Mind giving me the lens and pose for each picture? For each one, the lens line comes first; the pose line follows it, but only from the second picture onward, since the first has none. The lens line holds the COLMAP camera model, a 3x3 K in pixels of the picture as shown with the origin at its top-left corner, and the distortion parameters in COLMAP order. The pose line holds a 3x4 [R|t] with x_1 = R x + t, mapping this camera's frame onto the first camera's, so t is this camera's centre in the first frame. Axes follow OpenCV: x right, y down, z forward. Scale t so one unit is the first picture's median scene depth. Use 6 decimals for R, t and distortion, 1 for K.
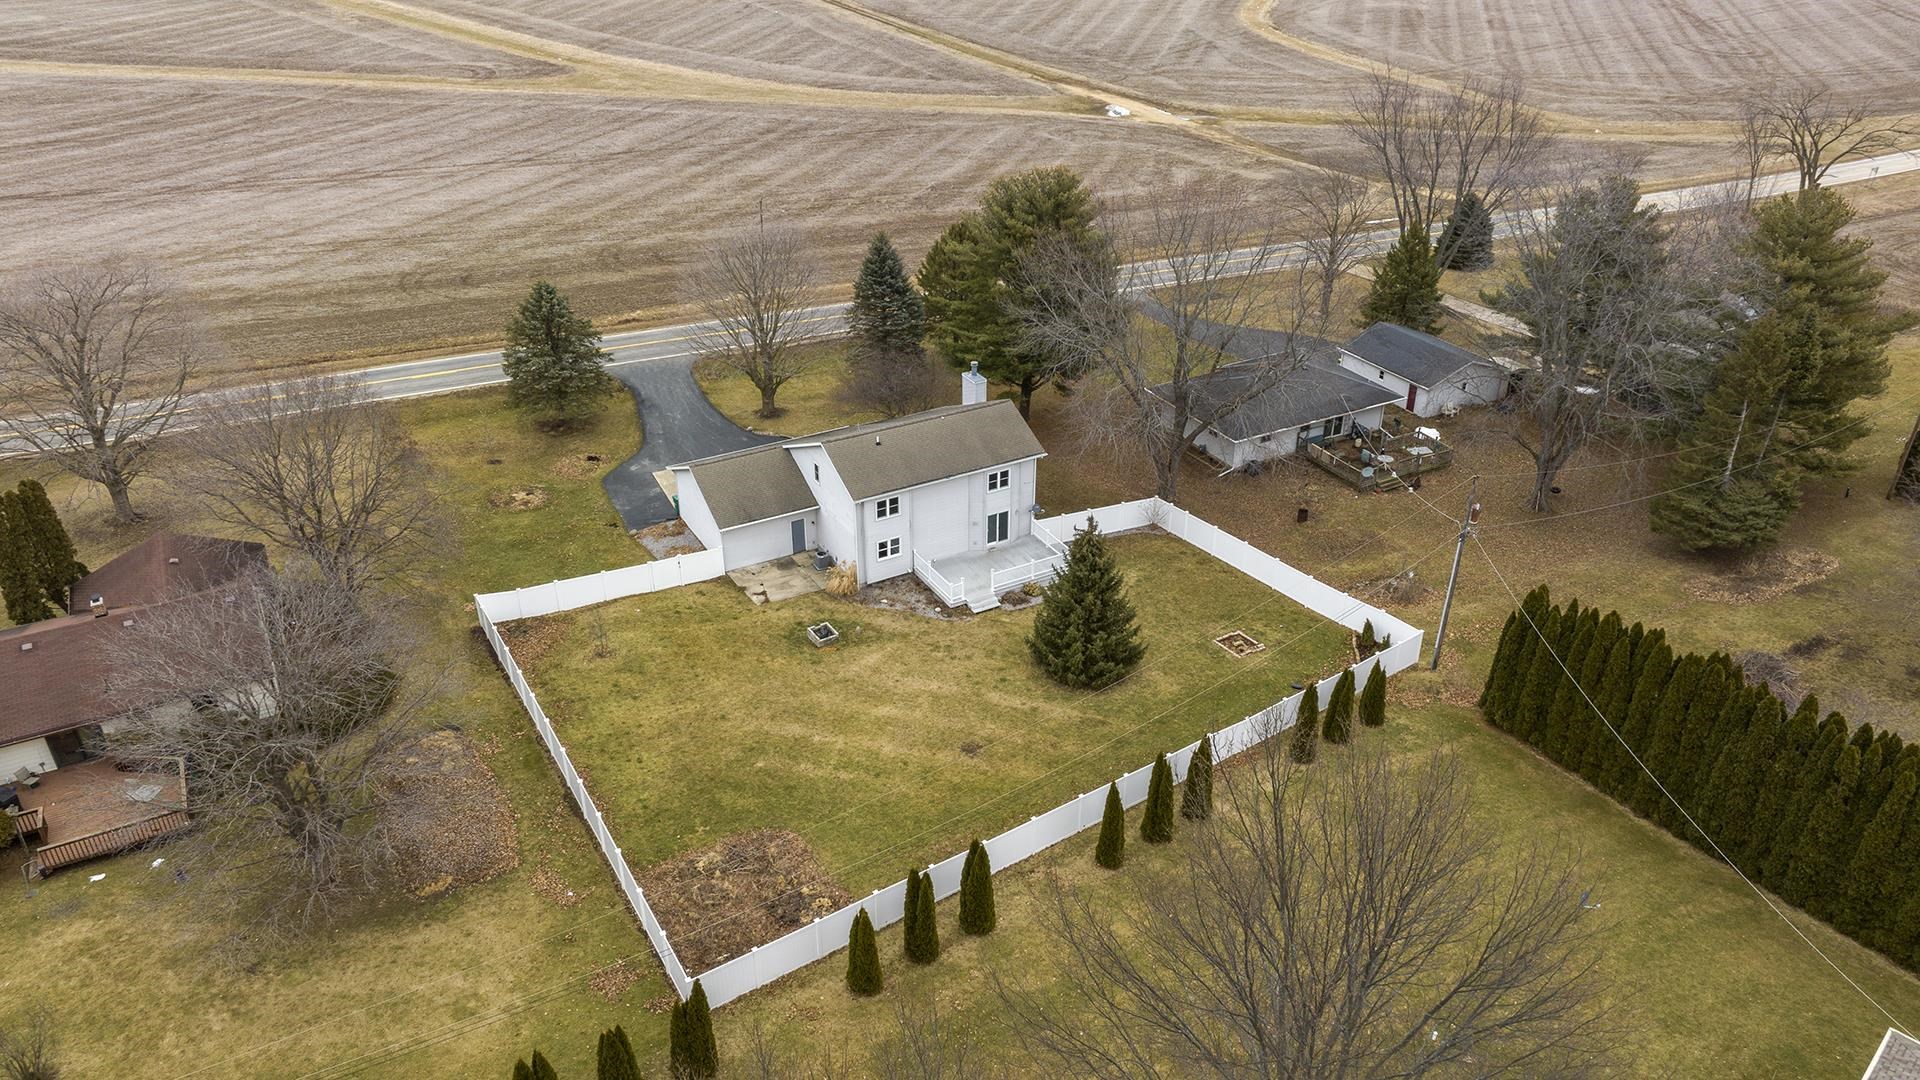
lens RADIAL K [[1331.2, 0, 970.6], [0, 1331.2, 536.1], [0, 0, 1]] dist [-0.032297, 0.020811]
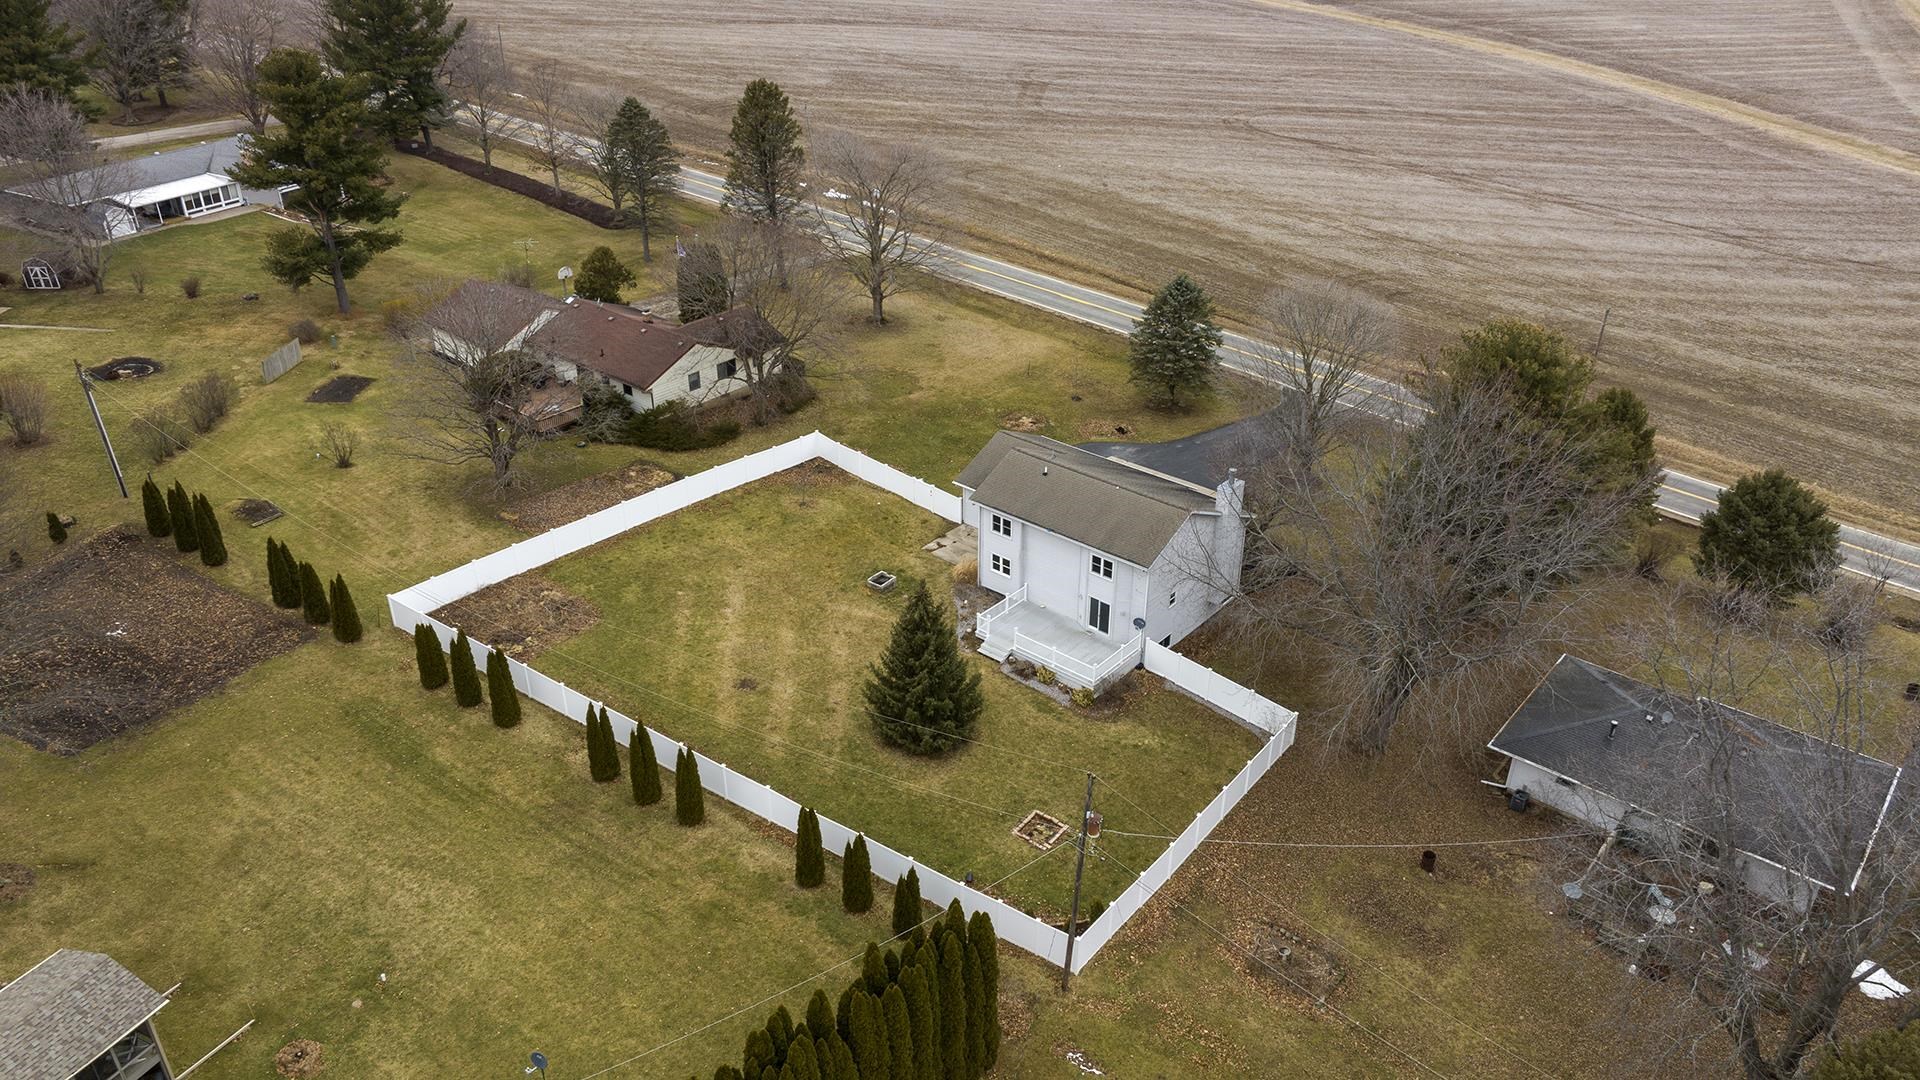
lens RADIAL K [[1331.2, 0, 970.6], [0, 1331.2, 536.1], [0, 0, 1]] dist [-0.032297, 0.020811]
pose [[0.359677, 0.454381, -0.814967, 0.625731], [-0.465829, 0.844229, 0.265107, -0.223838], [0.808478, 0.284282, 0.515313, 0.360532]]
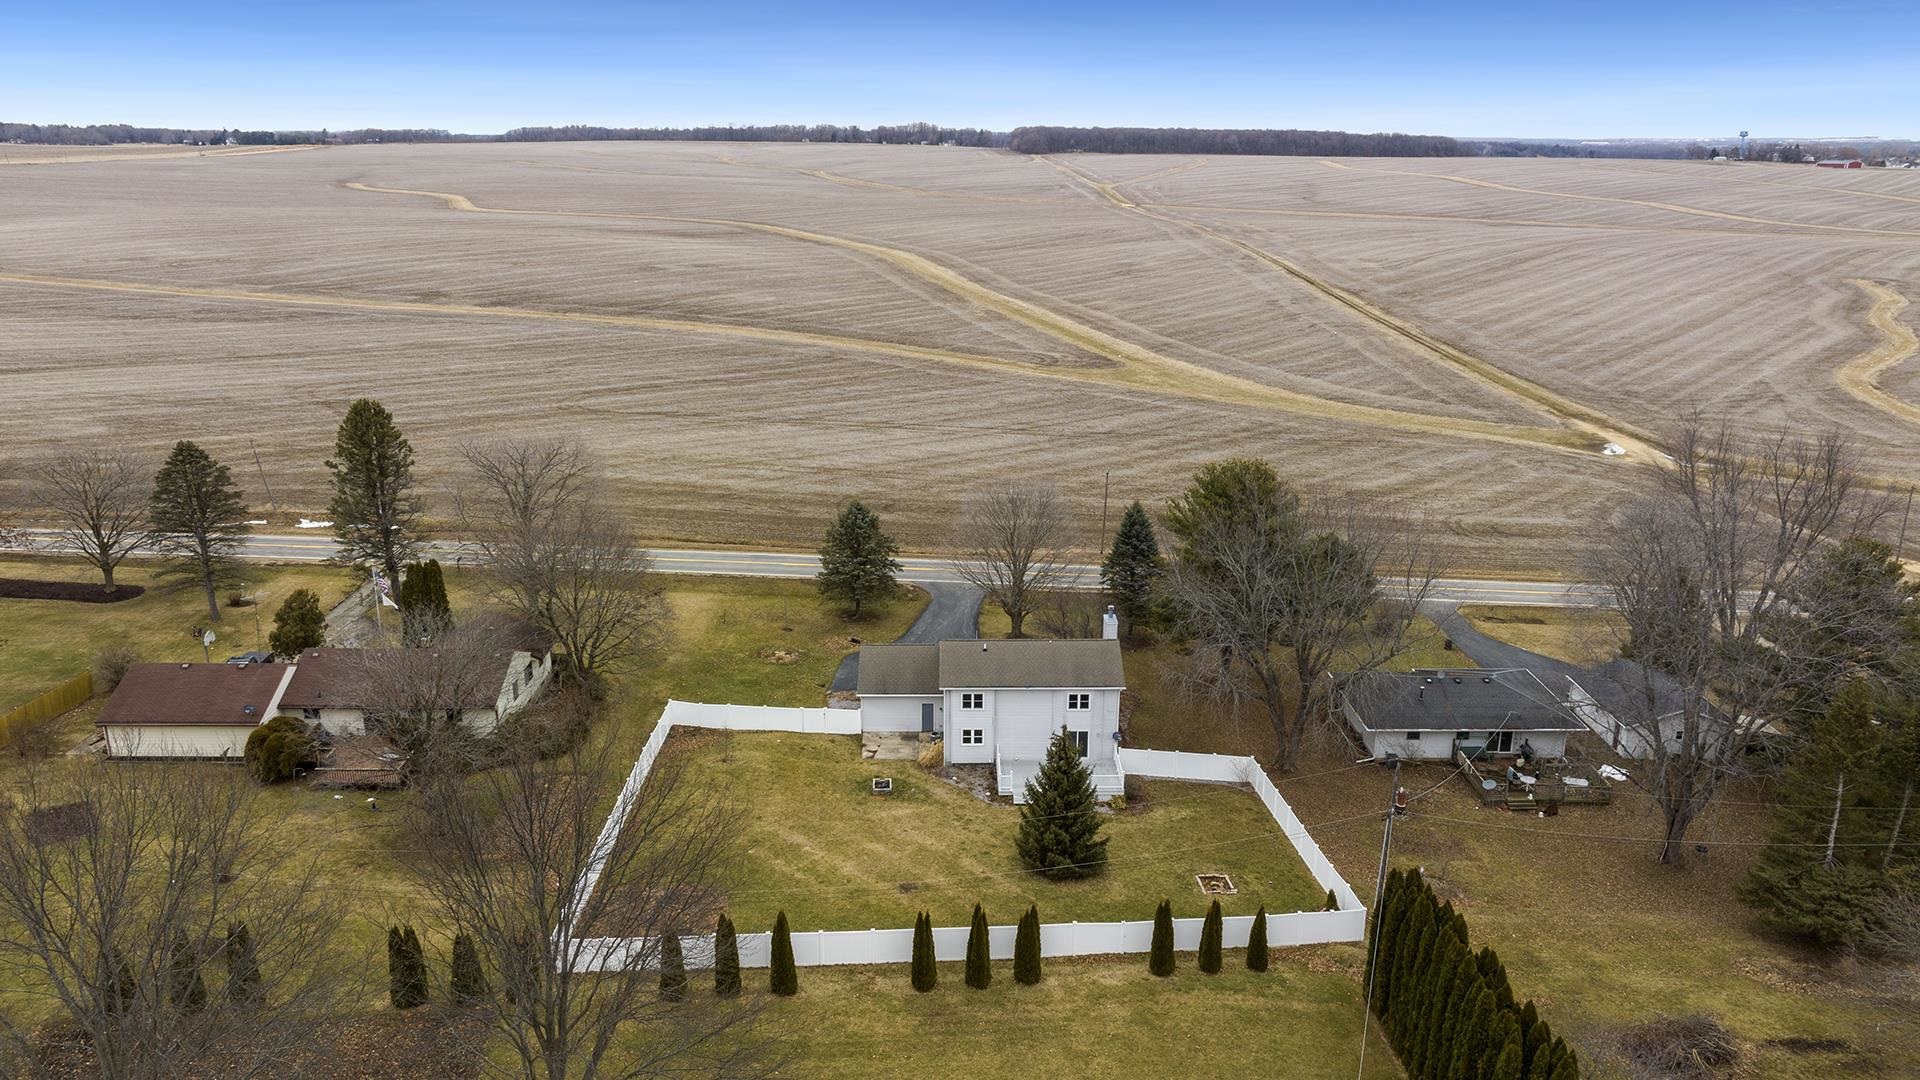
lens RADIAL K [[1331.2, 0, 970.6], [0, 1331.2, 536.1], [0, 0, 1]] dist [-0.032297, 0.020811]
pose [[0.878531, 0.138058, -0.457300, 0.373238], [-0.235860, 0.957859, -0.163940, 0.026624], [0.415396, 0.251885, 0.874071, -0.069442]]
